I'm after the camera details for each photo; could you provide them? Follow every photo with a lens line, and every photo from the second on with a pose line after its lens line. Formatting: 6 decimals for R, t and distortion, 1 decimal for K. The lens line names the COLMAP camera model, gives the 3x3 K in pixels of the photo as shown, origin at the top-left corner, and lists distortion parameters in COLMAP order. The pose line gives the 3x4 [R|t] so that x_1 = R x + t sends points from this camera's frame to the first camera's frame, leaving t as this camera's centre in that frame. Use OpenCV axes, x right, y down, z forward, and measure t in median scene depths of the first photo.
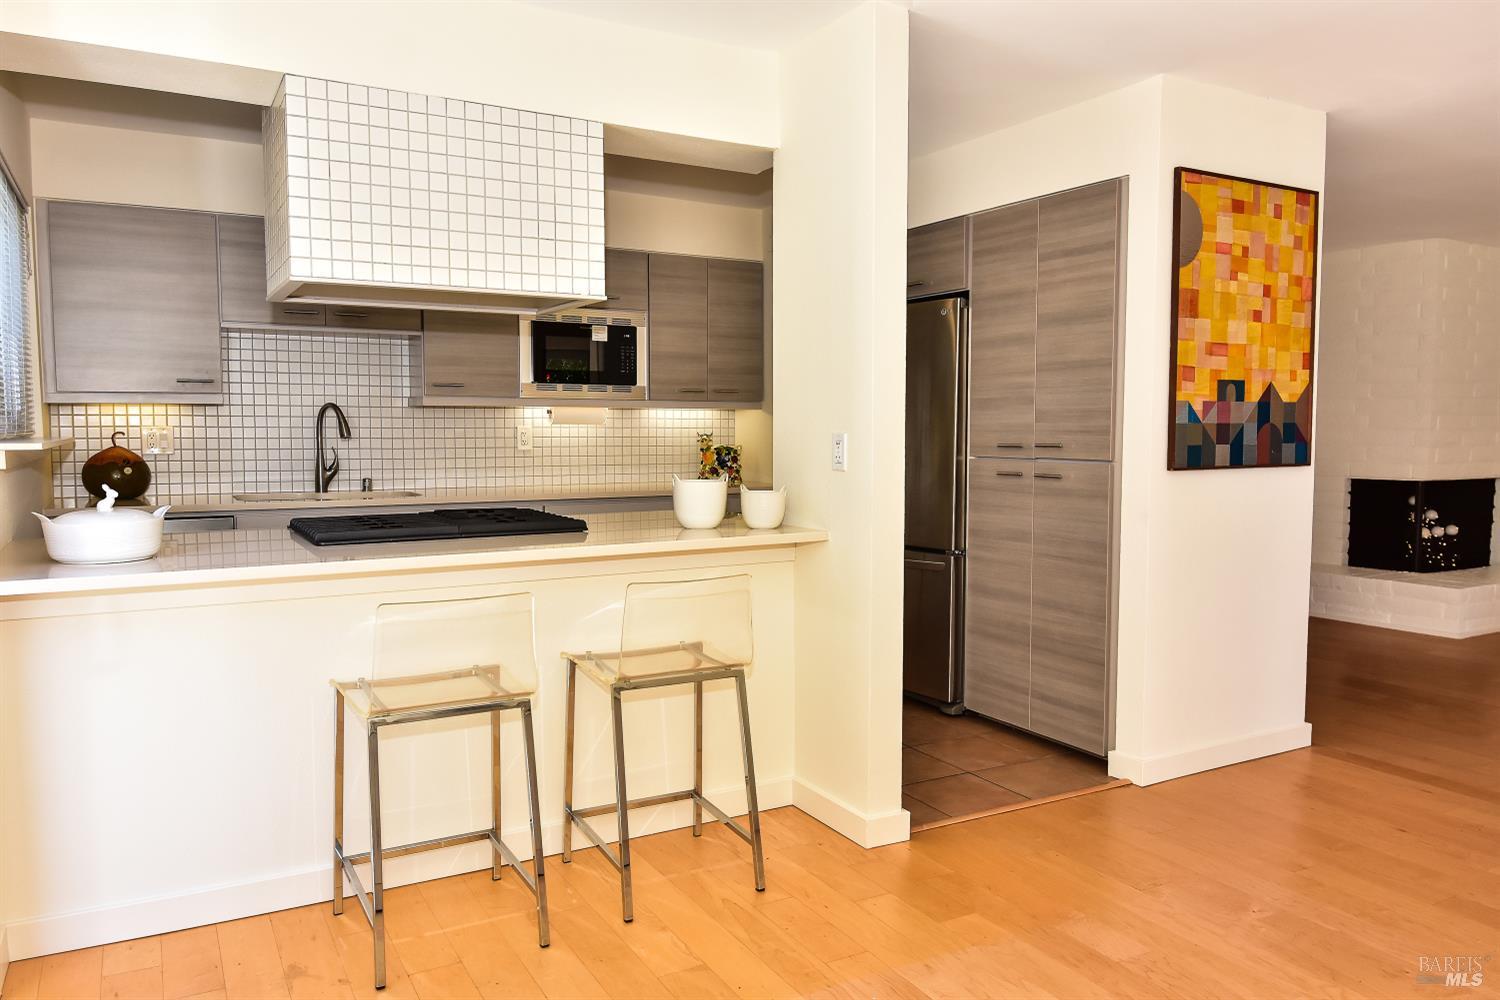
lens RADIAL K [[1069.8, 0, 744.0], [0, 1069.8, 500.2], [0, 0, 1]] dist [-0.006832, -0.007657]
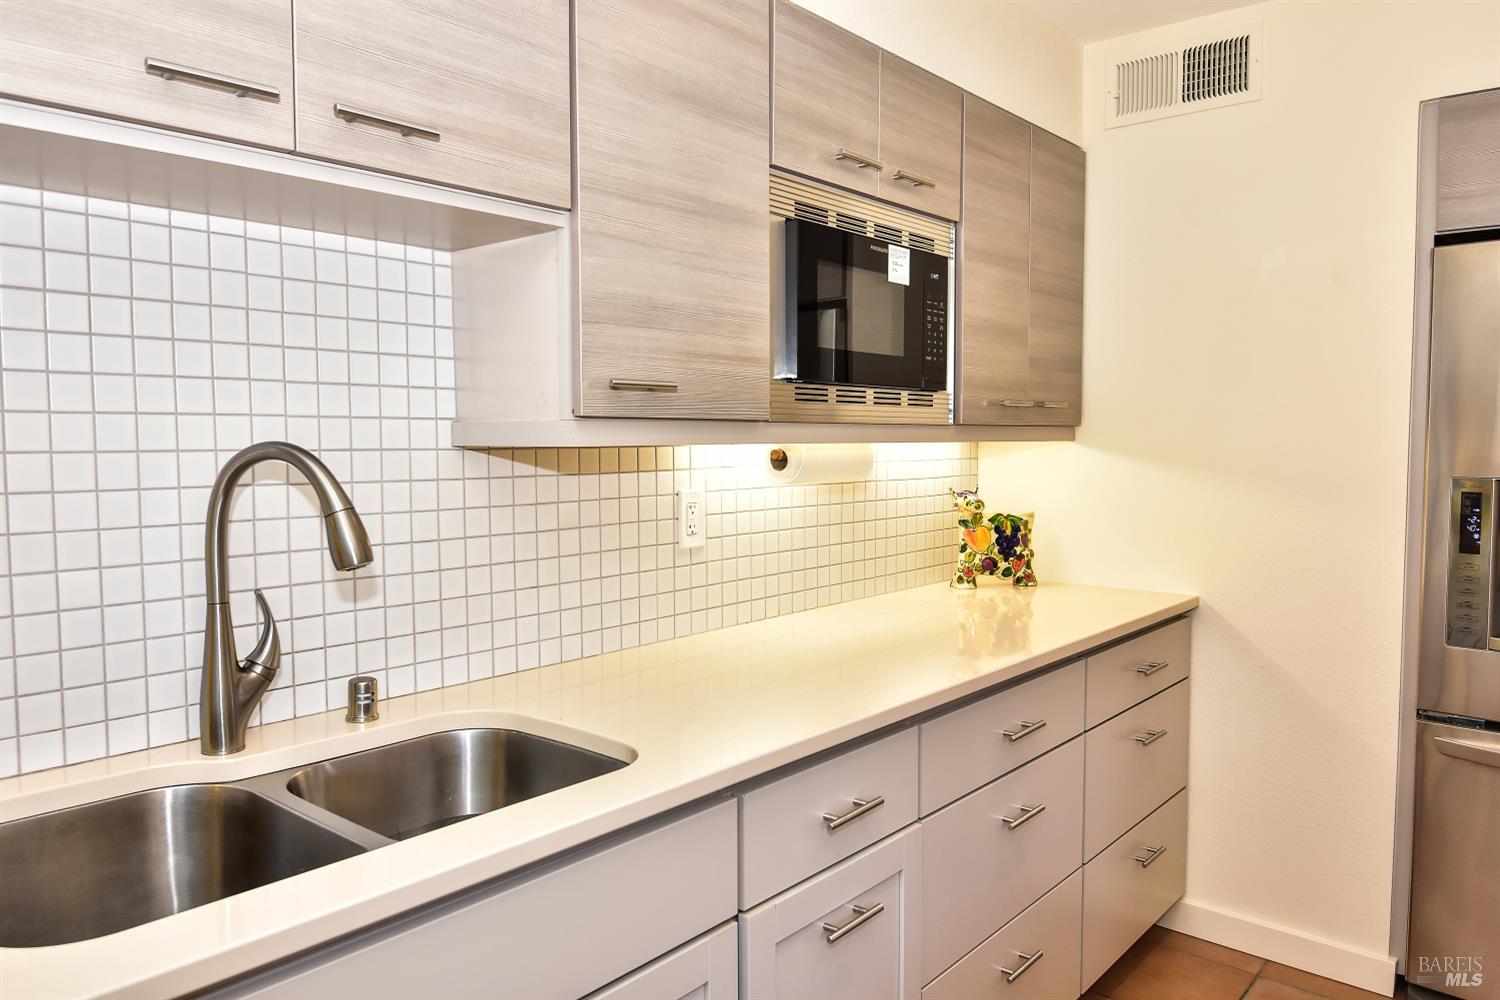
lens RADIAL K [[1069.8, 0, 744.0], [0, 1069.8, 500.2], [0, 0, 1]] dist [-0.006832, -0.007657]
pose [[0.935880, -0.024415, 0.351471, -0.361987], [0.025935, 0.999664, 0.000383, -0.071062], [-0.351362, 0.008757, 0.936199, 0.675805]]
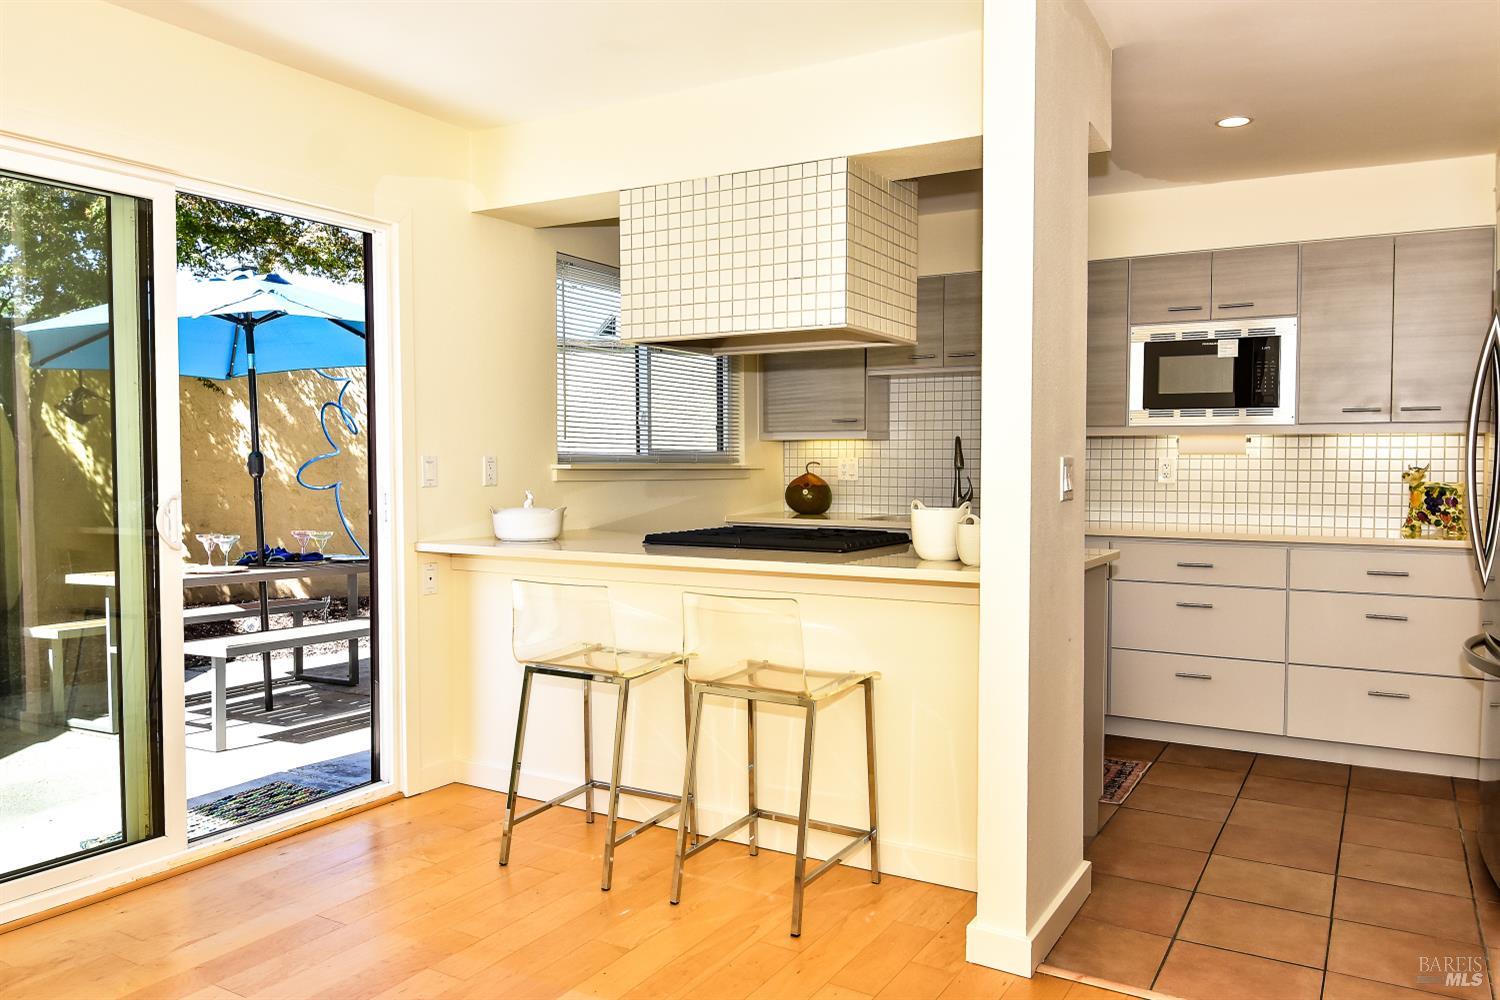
lens RADIAL K [[1069.8, 0, 744.0], [0, 1069.8, 500.2], [0, 0, 1]] dist [-0.006832, -0.007657]
pose [[0.495022, 0.028529, -0.868412, 0.448079], [-0.062813, 0.998021, -0.003018, -0.008188], [0.866607, 0.056042, 0.495834, 0.261875]]
